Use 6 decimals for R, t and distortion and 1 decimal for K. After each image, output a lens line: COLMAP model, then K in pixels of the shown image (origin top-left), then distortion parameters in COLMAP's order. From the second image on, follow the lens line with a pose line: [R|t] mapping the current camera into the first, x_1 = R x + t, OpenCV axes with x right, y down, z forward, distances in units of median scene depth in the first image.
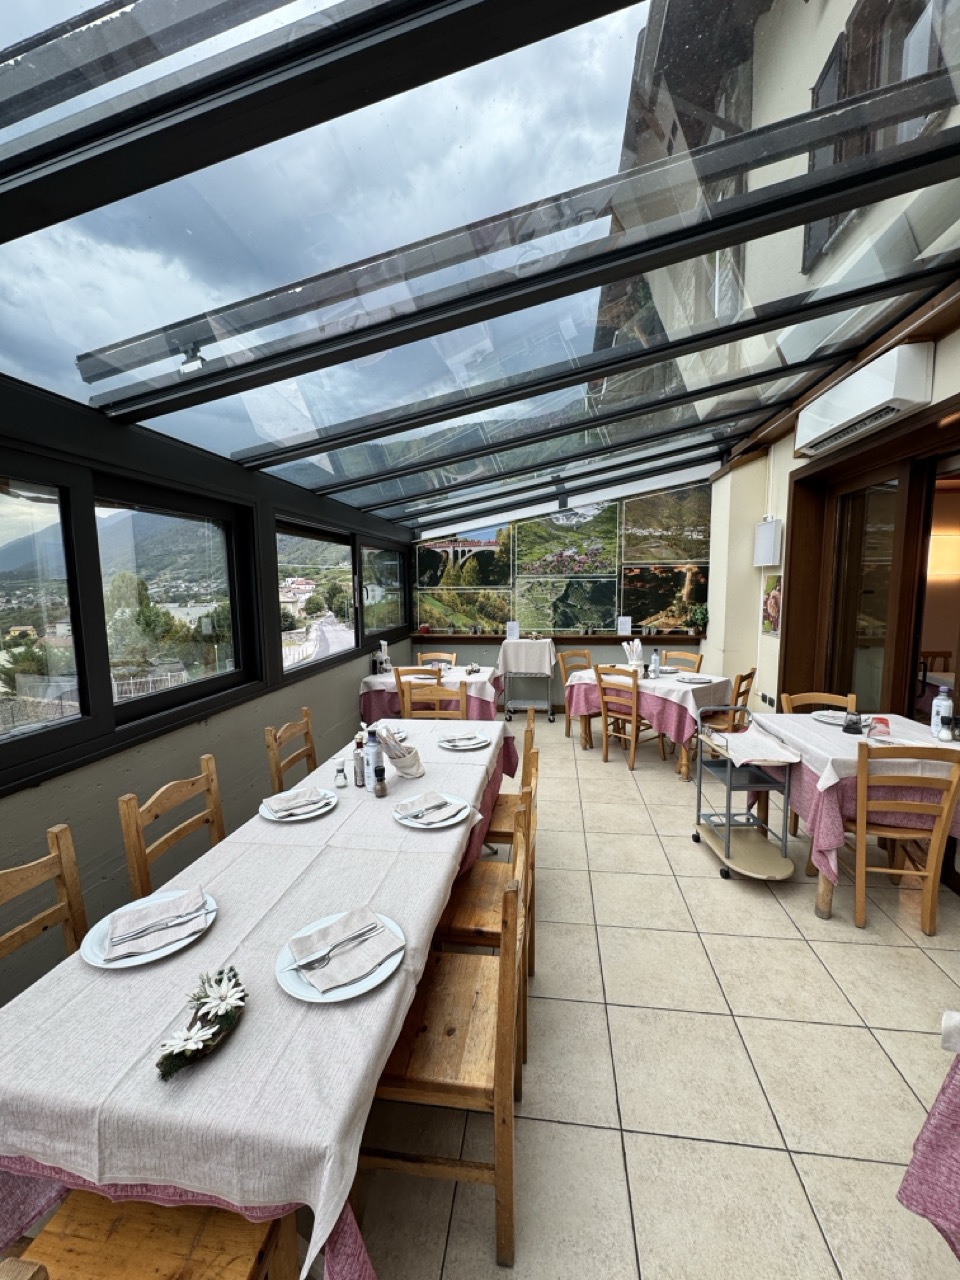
lens RADIAL K [[509.0, 0, 477.6], [0, 509.0, 643.0], [0, 0, 1]] dist [-0.004107, 0.000405]
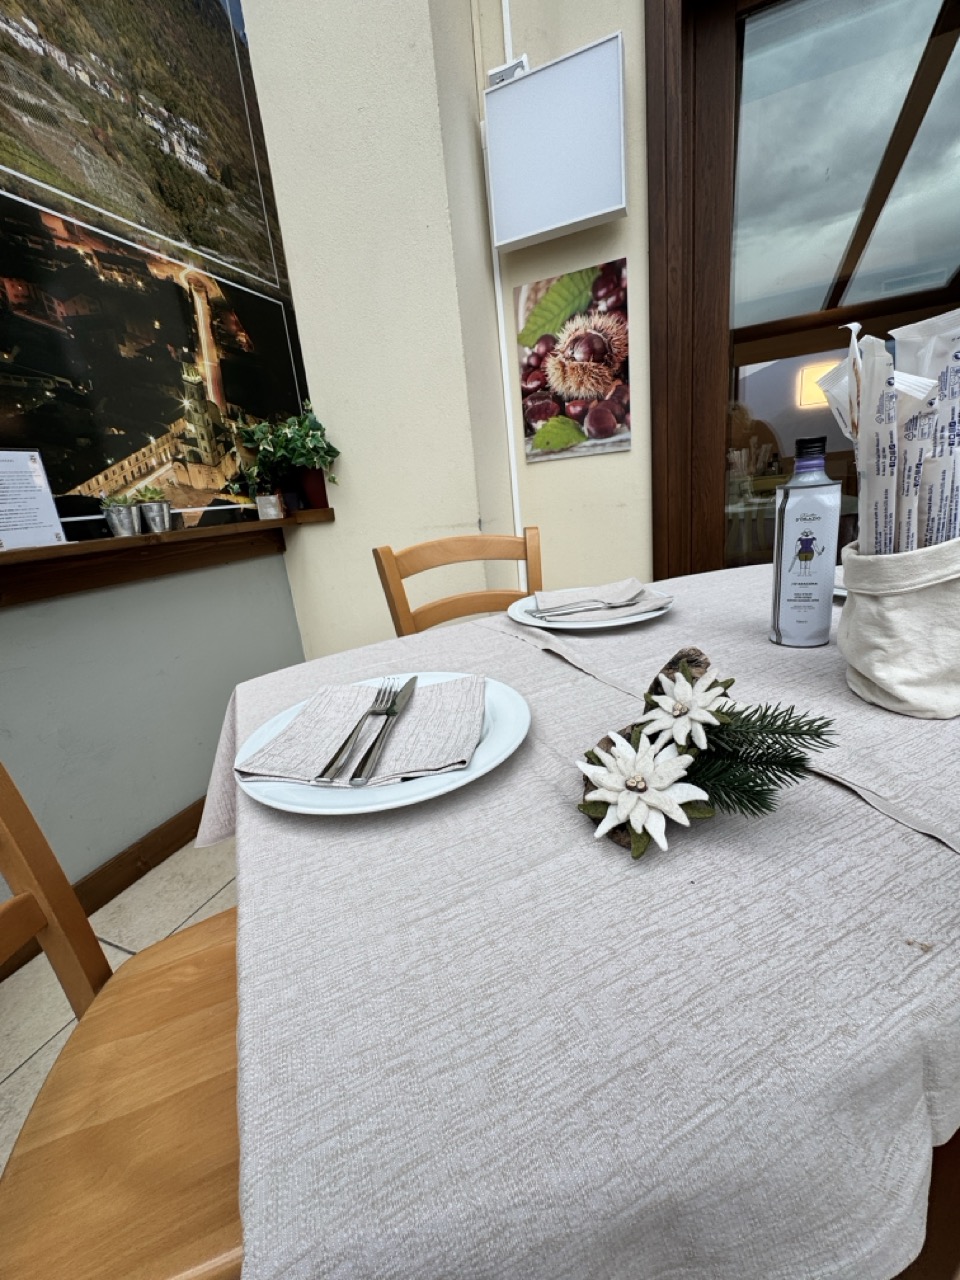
lens RADIAL K [[509.0, 0, 477.2], [0, 509.0, 635.3], [0, 0, 1]] dist [-0.004107, 0.000405]
pose [[0.243642, -0.279490, 0.928722, 0.137339], [0.213676, 0.949518, 0.229692, 0.007650], [-0.946035, 0.142483, 0.291062, 0.785527]]
